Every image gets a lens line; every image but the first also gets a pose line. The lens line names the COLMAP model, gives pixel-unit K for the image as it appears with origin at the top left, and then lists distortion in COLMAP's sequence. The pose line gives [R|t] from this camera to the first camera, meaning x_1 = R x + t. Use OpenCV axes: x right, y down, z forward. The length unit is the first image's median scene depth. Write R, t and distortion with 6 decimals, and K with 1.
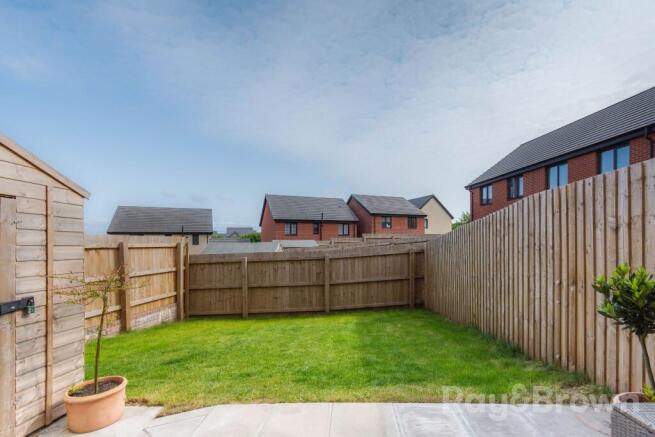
lens RADIAL K [[288.6, 0, 322.7], [0, 288.6, 238.1], [0, 0, 1]] dist [0.005372, -0.001179]
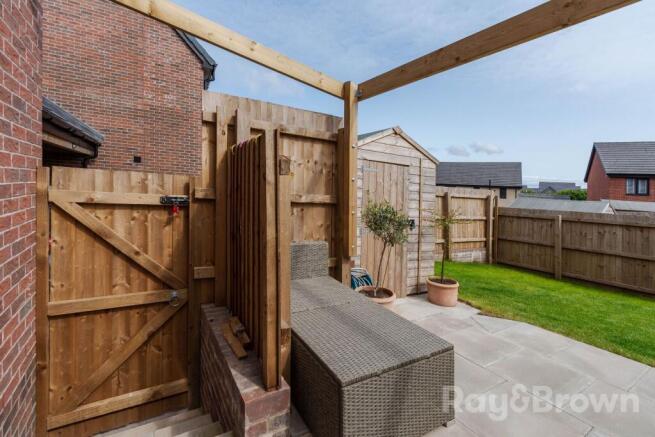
lens RADIAL K [[288.6, 0, 345.1], [0, 288.6, 170.0], [0, 0, 1]] dist [0.005372, -0.001179]
pose [[0.611793, -0.007495, -0.790982, 0.061296], [-0.049706, 0.997615, -0.047898, -0.001064], [0.789455, 0.068621, 0.609961, -0.162985]]
